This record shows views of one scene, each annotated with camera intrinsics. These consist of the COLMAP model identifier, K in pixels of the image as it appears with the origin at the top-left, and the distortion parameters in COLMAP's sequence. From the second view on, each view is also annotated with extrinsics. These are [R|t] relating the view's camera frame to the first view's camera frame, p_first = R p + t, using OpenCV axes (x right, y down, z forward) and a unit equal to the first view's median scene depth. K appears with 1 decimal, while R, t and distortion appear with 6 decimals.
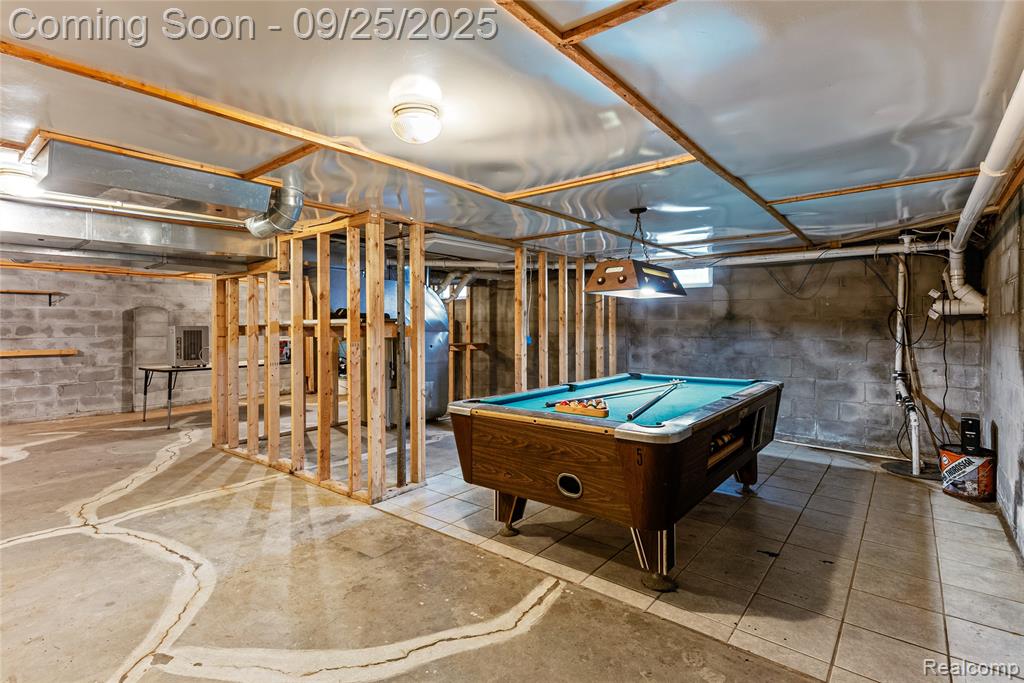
lens RADIAL K [[487.3, 0, 507.7], [0, 487.3, 335.2], [0, 0, 1]] dist [-0.000358, 0.000719]
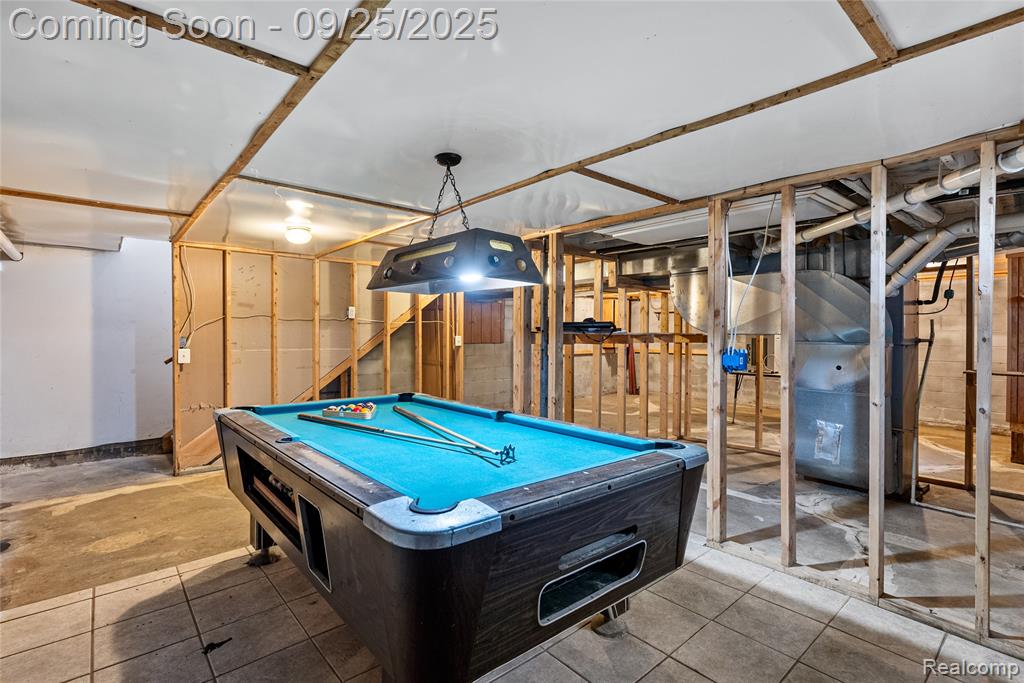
lens RADIAL K [[487.3, 0, 507.0], [0, 487.3, 333.8], [0, 0, 1]] dist [-0.000358, 0.000719]
pose [[-0.173814, 0.016969, -0.984632, 1.379574], [-0.019942, 0.999586, 0.020747, -0.049208], [0.984577, 0.023242, -0.173404, 1.819432]]
